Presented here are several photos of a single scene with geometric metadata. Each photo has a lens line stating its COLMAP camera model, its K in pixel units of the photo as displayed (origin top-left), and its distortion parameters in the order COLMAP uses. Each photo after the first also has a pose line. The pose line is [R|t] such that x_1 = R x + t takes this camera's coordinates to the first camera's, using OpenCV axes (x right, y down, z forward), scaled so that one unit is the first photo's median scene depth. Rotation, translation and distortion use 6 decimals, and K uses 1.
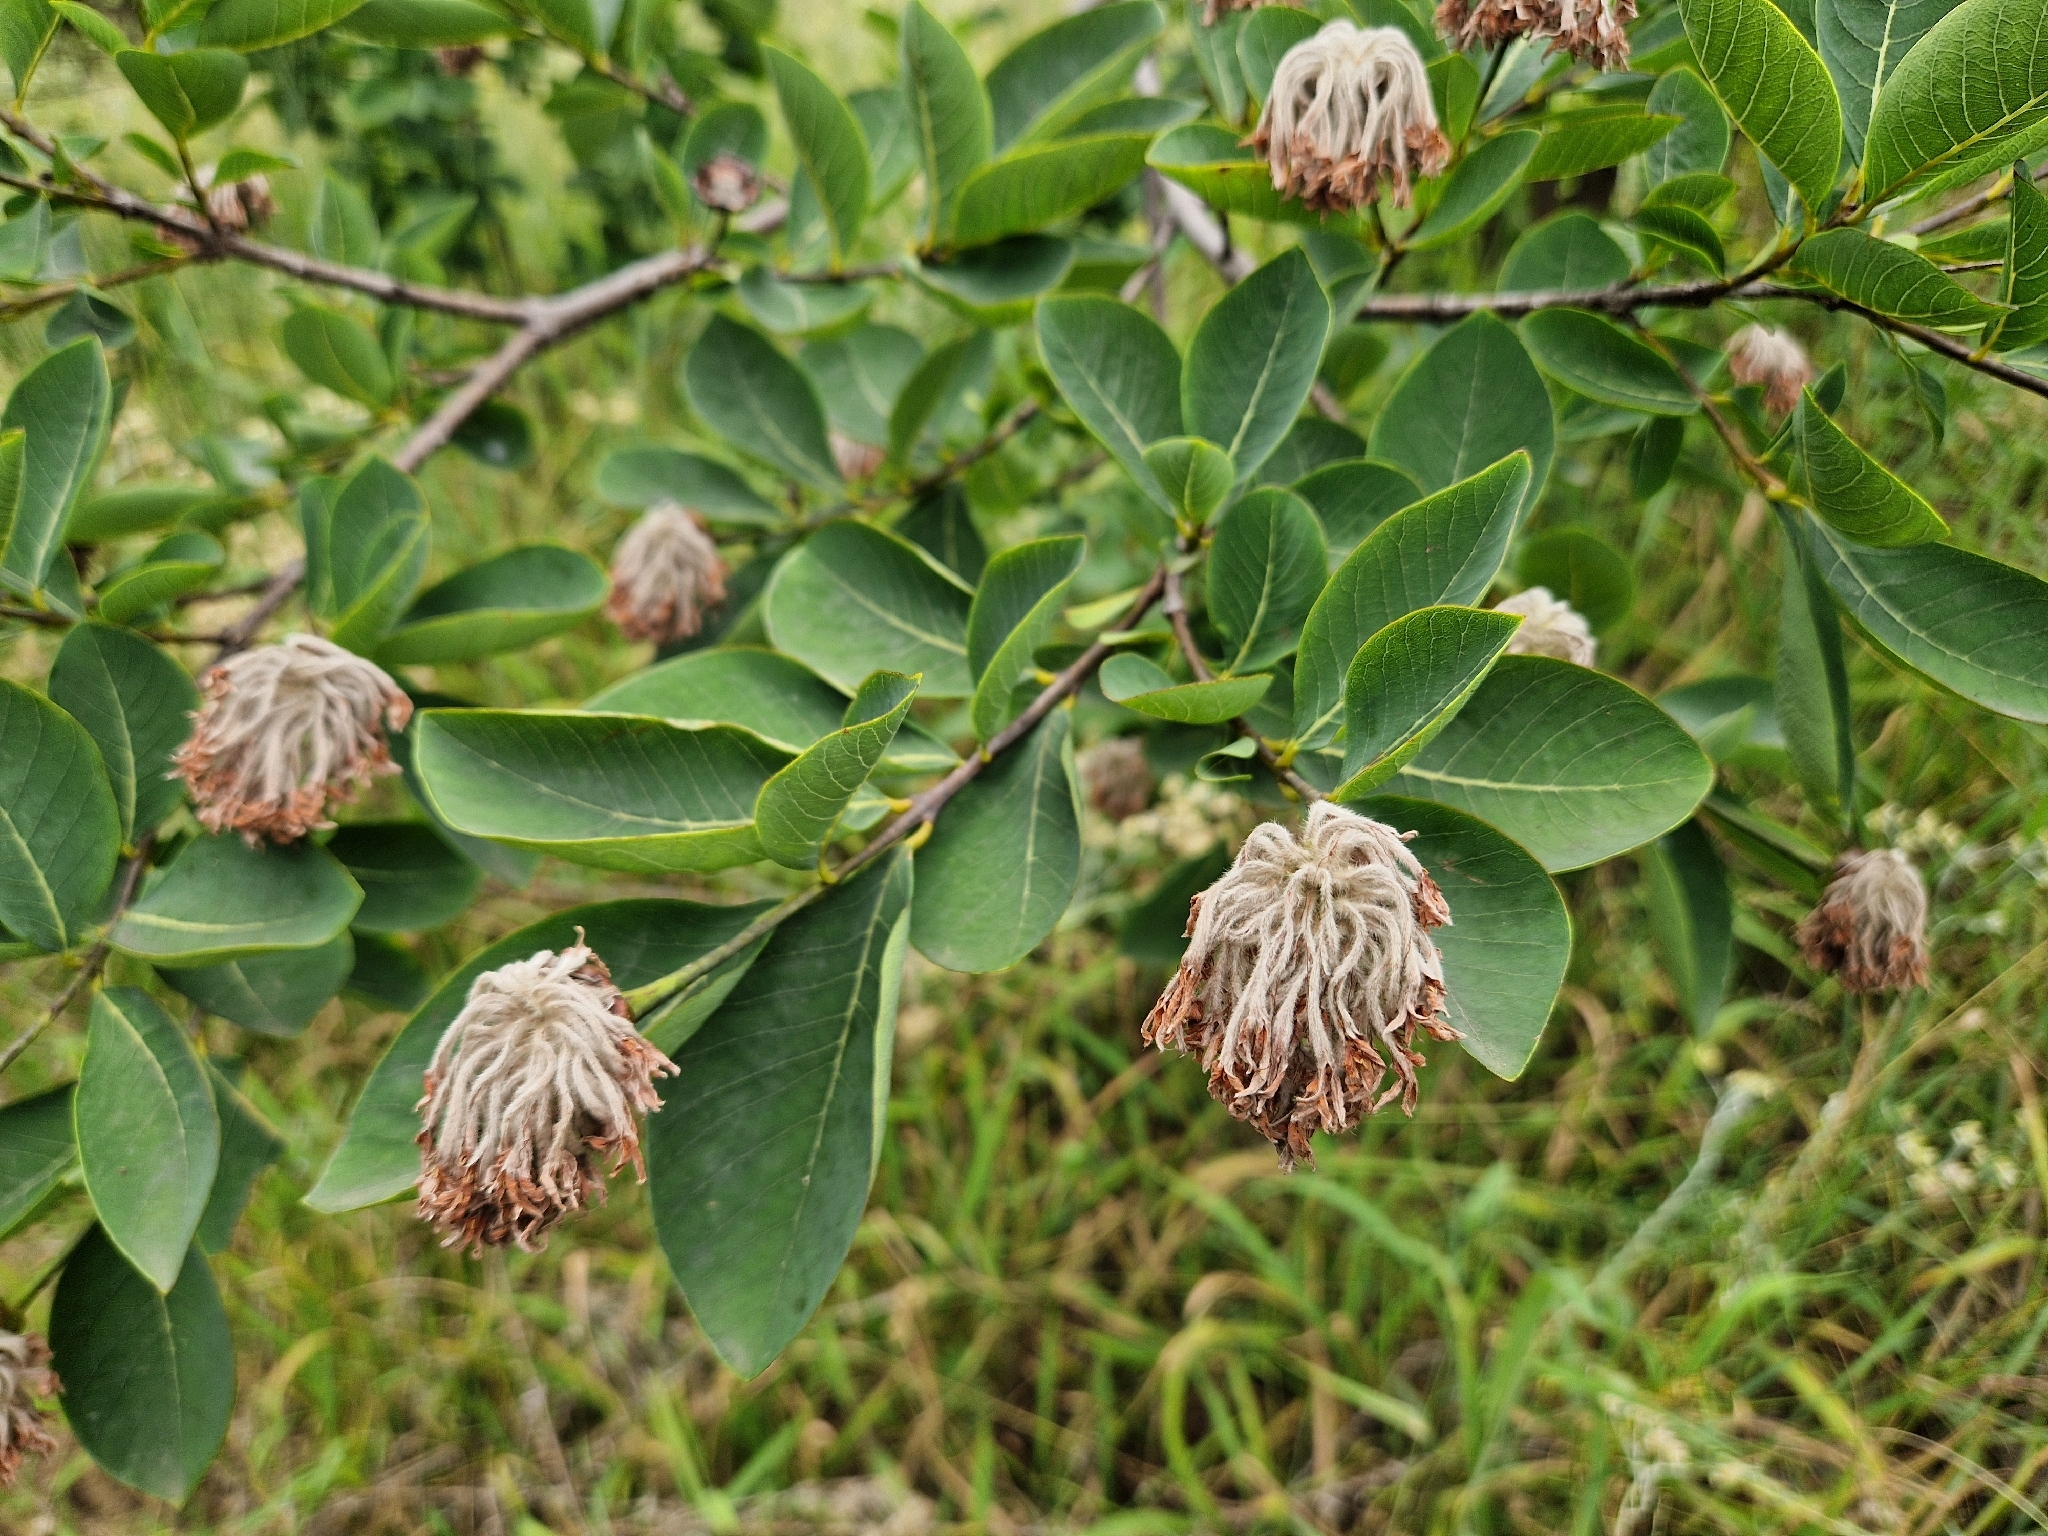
lens RADIAL K [[1596.1, 0, 1026.5], [0, 1596.1, 761.5], [0, 0, 1]] dist [0.067375, -0.116761]
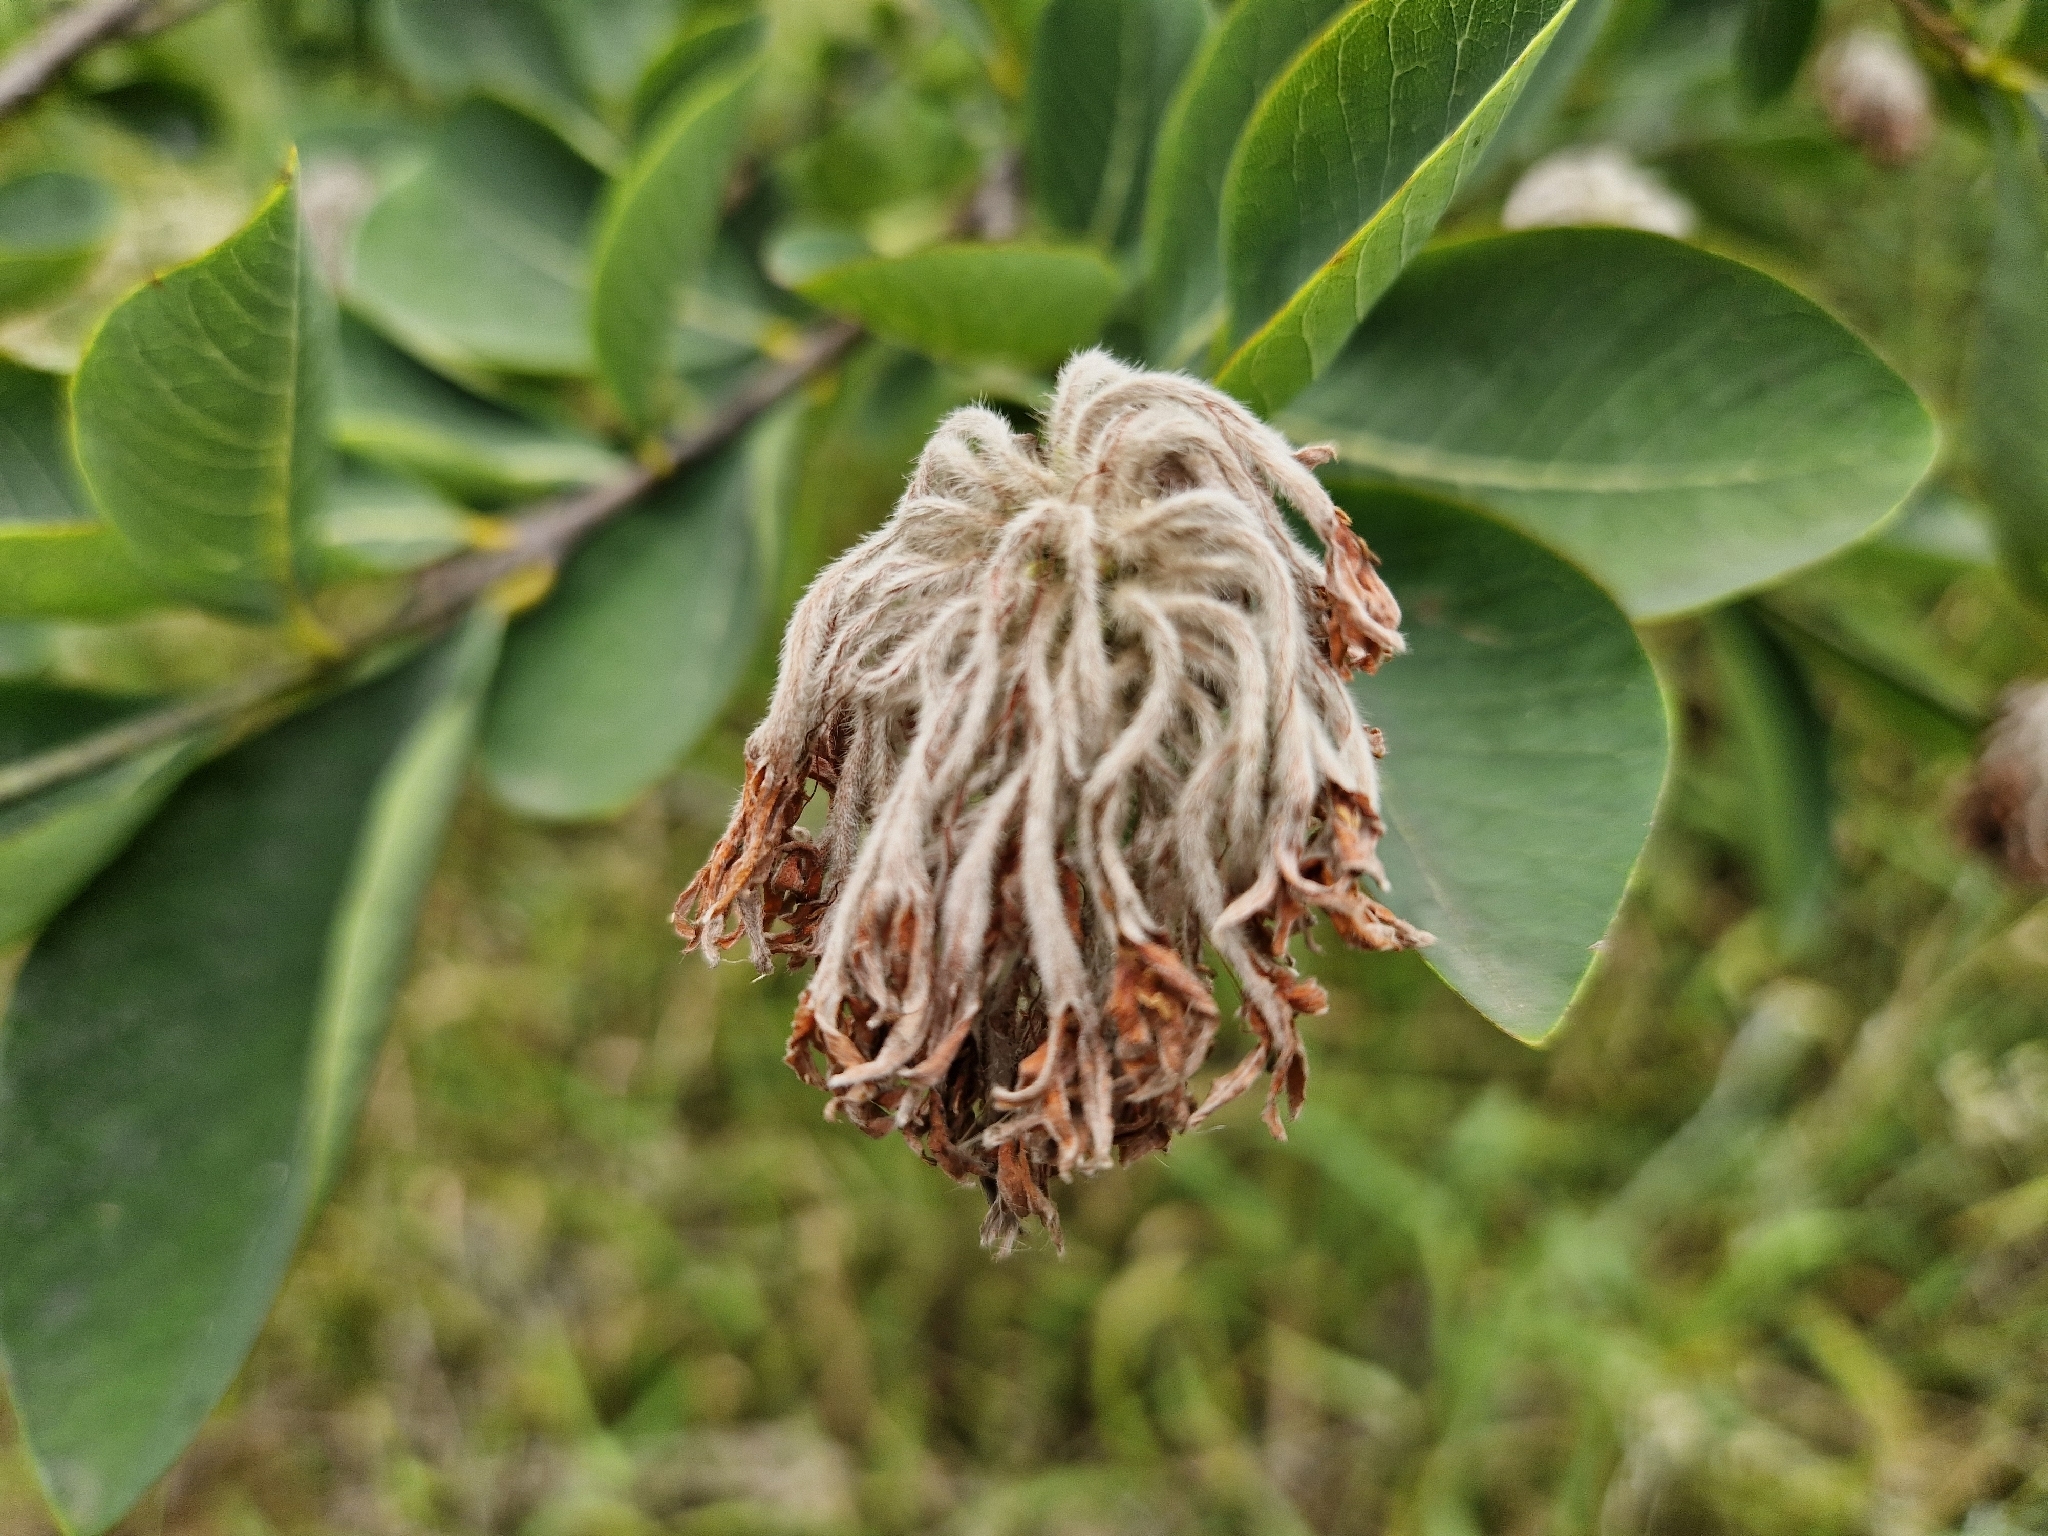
lens RADIAL K [[1646.2, 0, 1020.1], [0, 1646.2, 772.6], [0, 0, 1]] dist [-0.002591, -0.052254]
pose [[0.999820, 0.018305, -0.004904, 0.174061], [-0.017948, 0.997731, 0.064895, 0.105732], [0.006081, -0.064795, 0.997880, 0.598911]]
